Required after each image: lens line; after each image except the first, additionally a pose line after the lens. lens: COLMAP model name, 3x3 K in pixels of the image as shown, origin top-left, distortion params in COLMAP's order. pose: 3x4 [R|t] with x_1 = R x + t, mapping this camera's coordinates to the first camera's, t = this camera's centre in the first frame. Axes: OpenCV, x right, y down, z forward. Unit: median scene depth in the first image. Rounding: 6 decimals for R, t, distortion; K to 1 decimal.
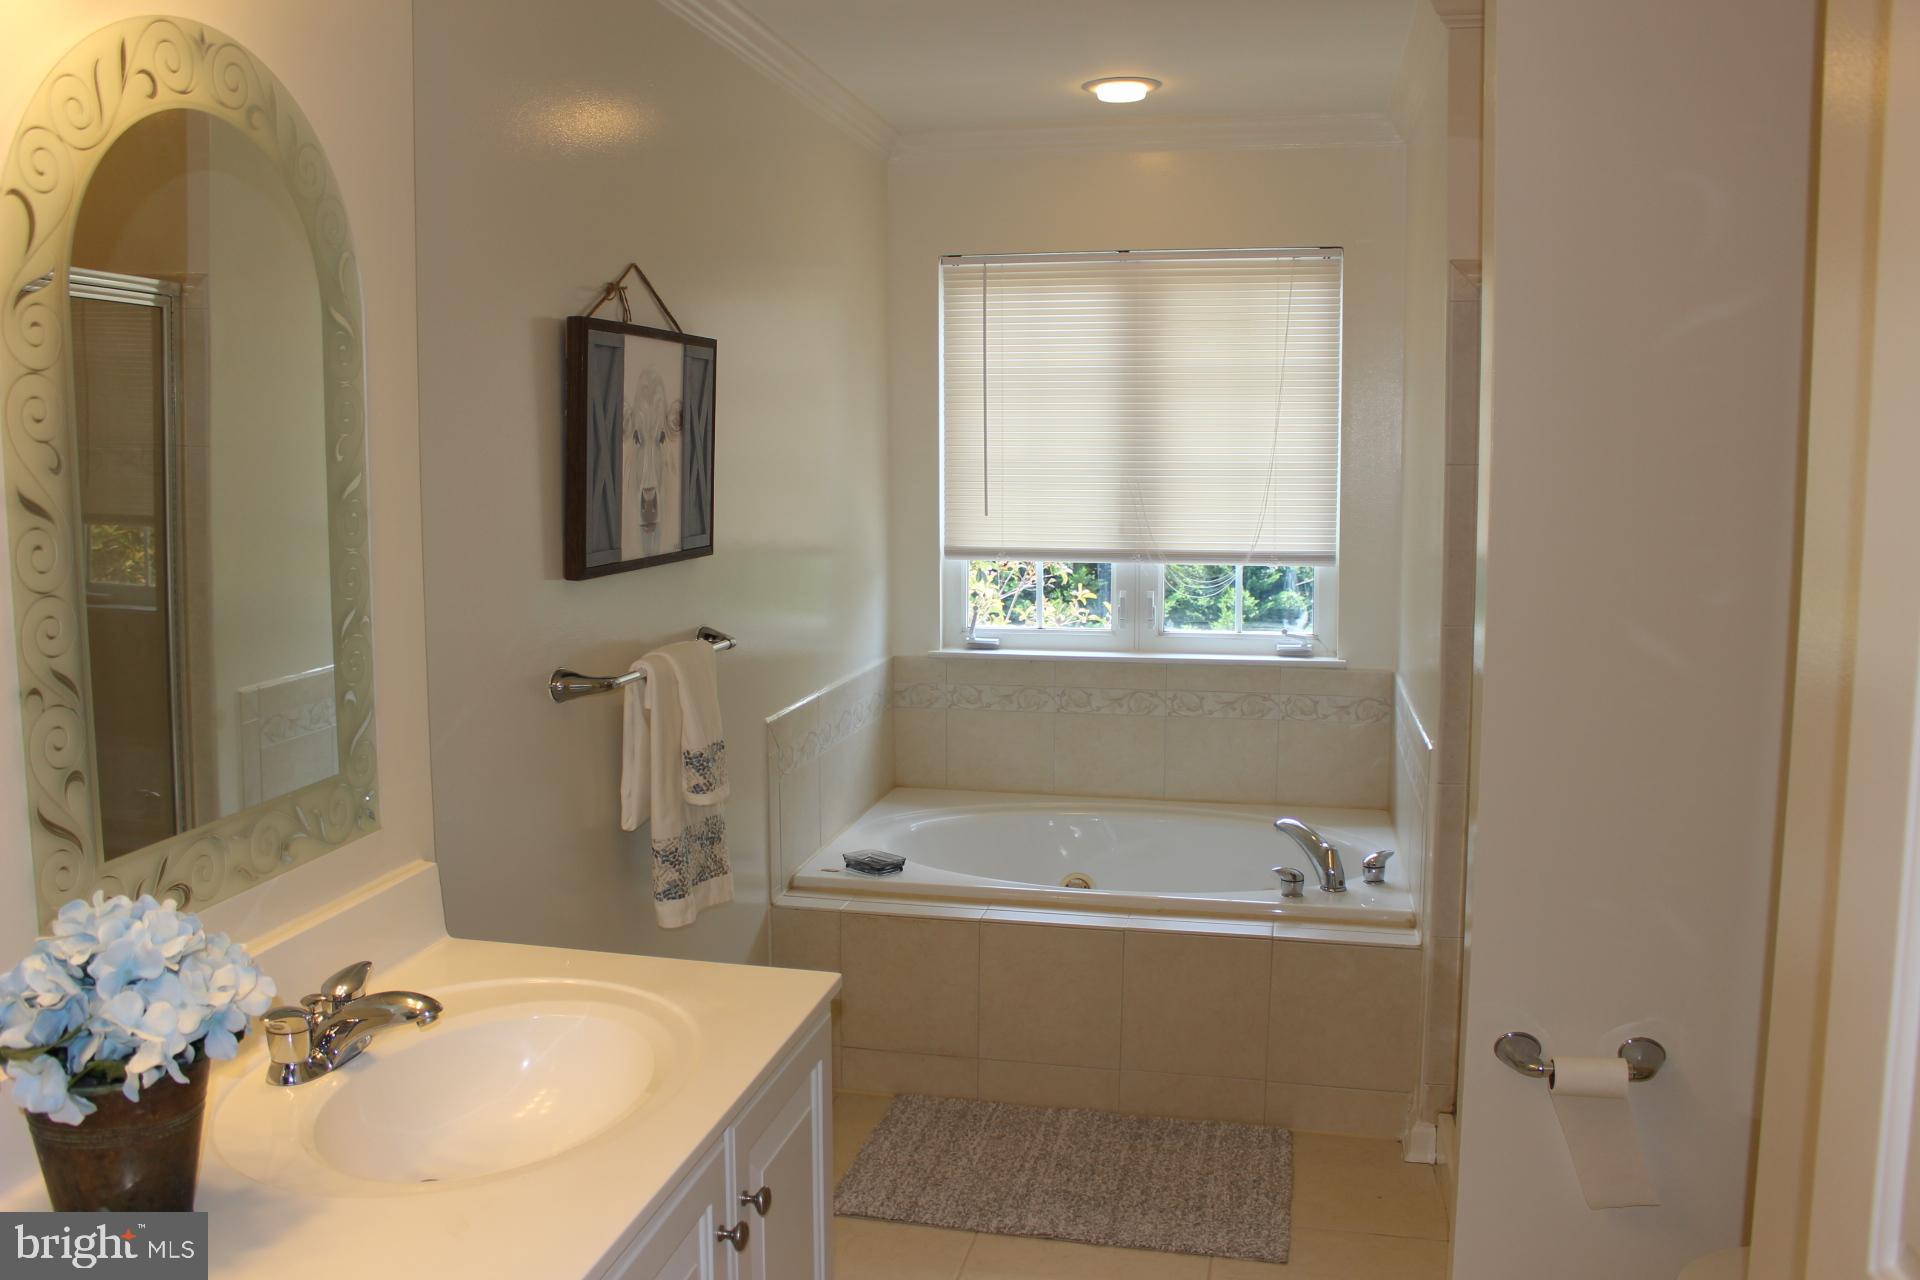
lens RADIAL K [[1602.8, 0, 960.0], [0, 1602.8, 640.0], [0, 0, 1]] dist [-0.150056, 0.117185]
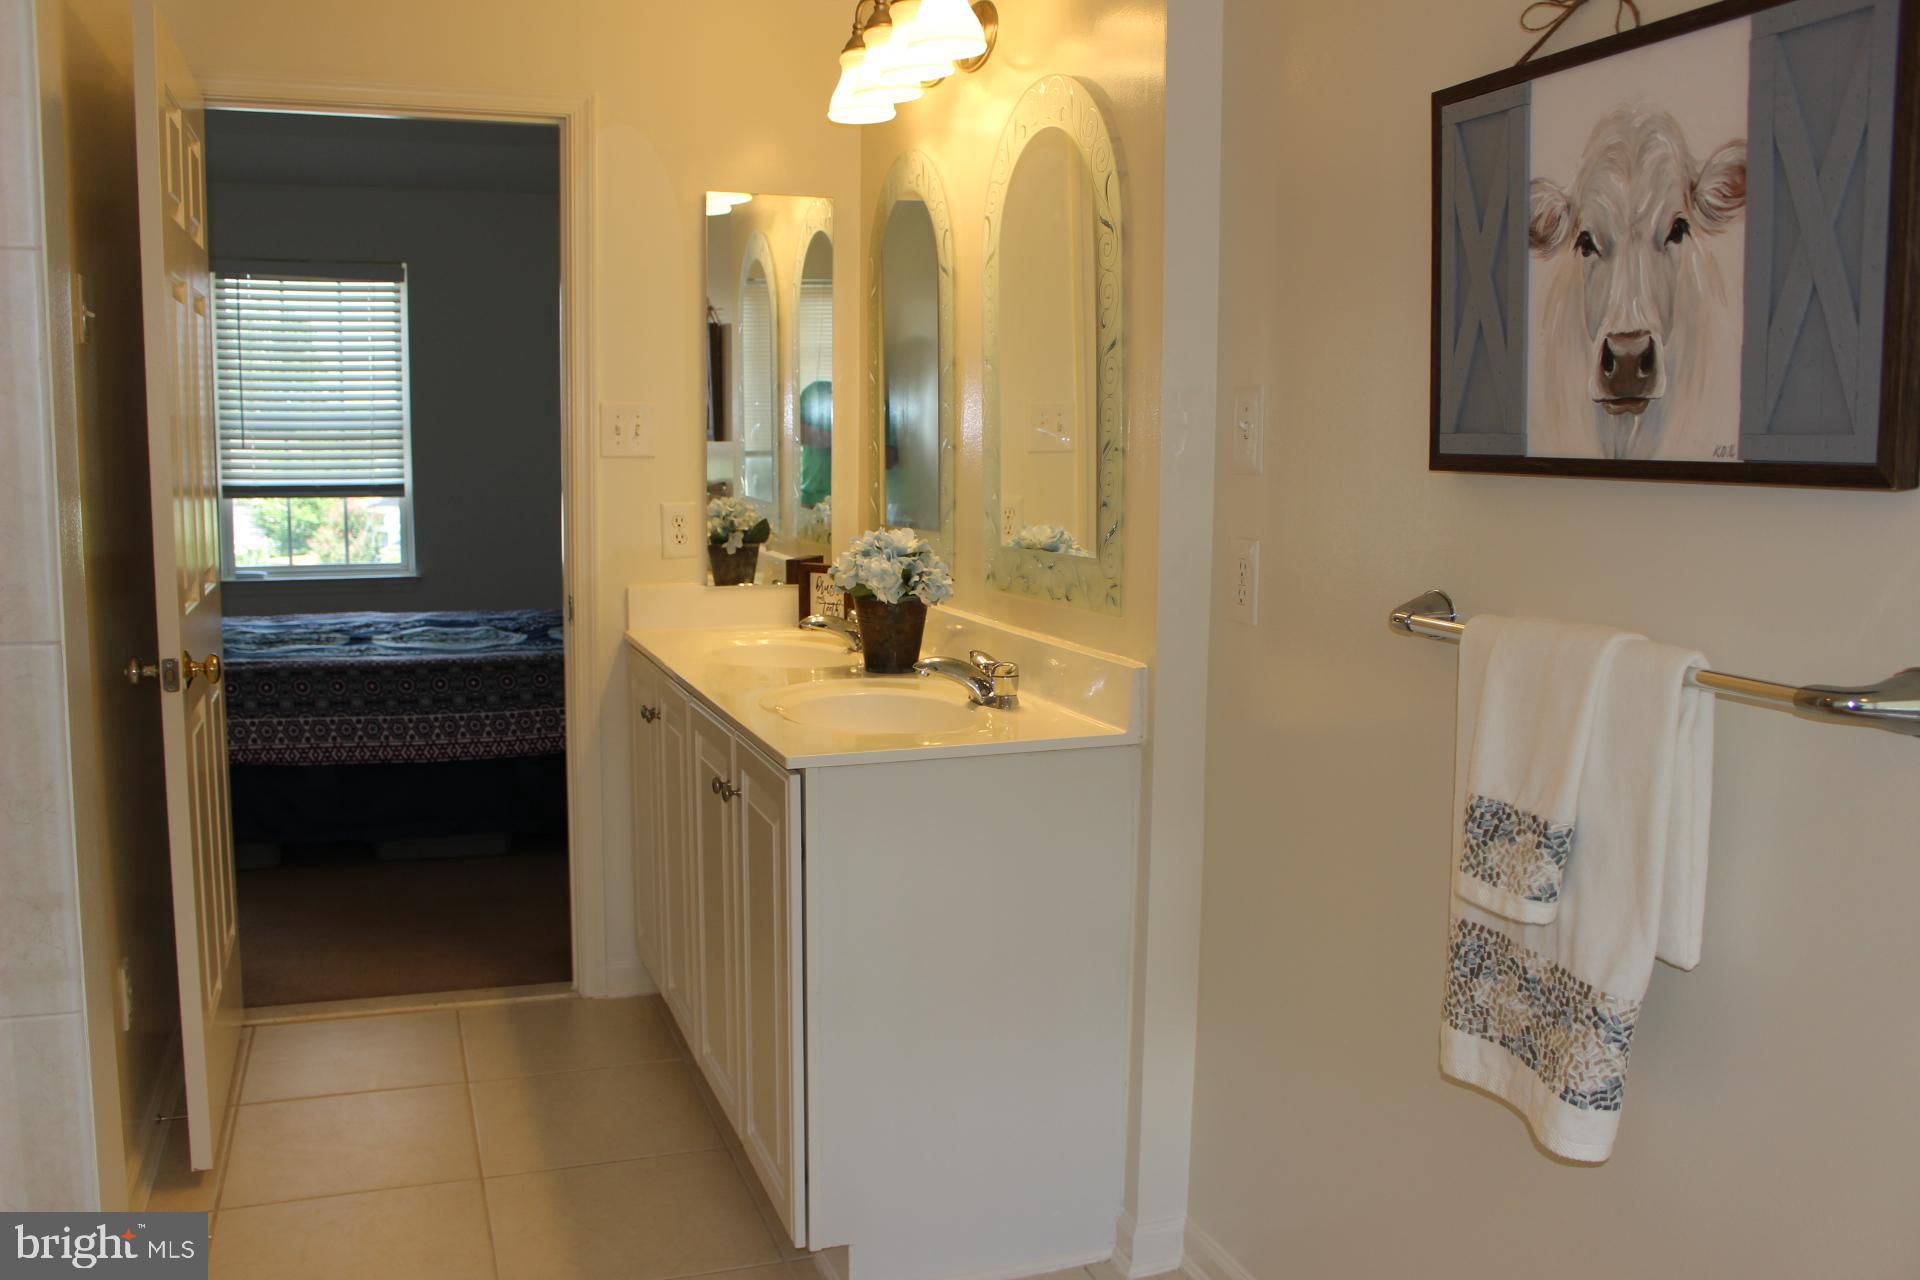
lens RADIAL K [[1602.8, 0, 960.0], [0, 1602.8, 640.0], [0, 0, 1]] dist [-0.150056, 0.117185]
pose [[-0.849356, 0.061912, -0.524176, 0.261145], [-0.067033, 0.972403, 0.223472, -0.090274], [0.523546, 0.224944, -0.821766, 1.247550]]
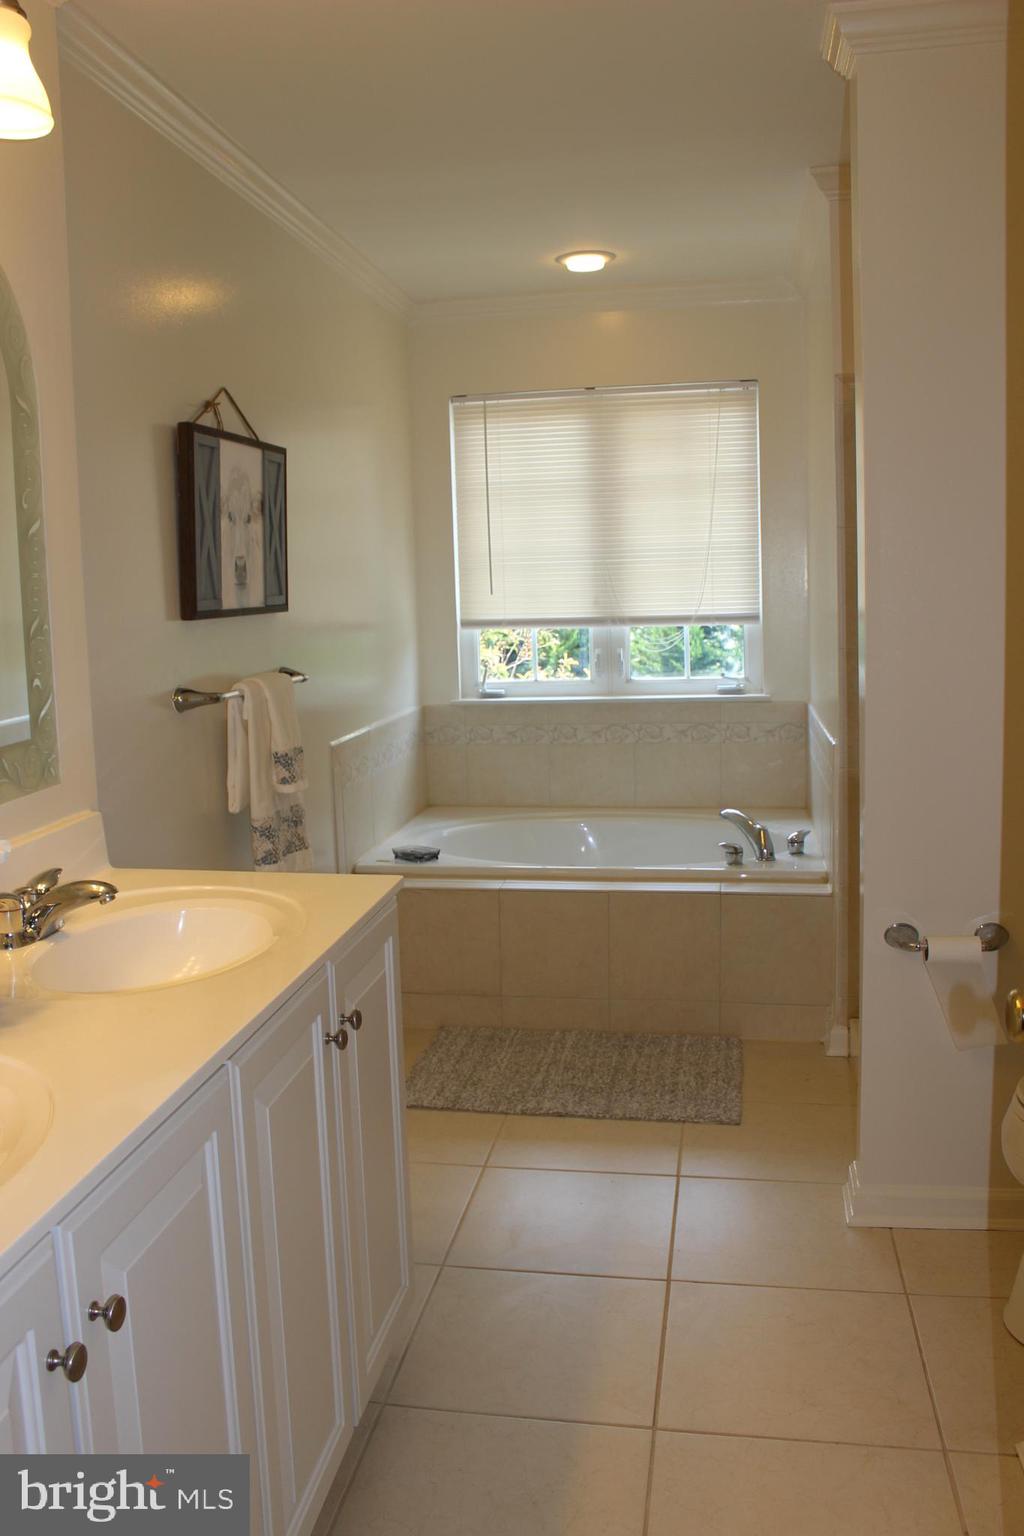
lens RADIAL K [[1282.2, 0, 514.6], [0, 1282.2, 749.6], [0, 0, 1]] dist [-0.150056, 0.117185]
pose [[0.998790, -0.034715, 0.034838, -0.008705], [0.034424, 0.999368, 0.008916, 0.059633], [-0.035126, -0.007706, 0.999353, -0.063249]]
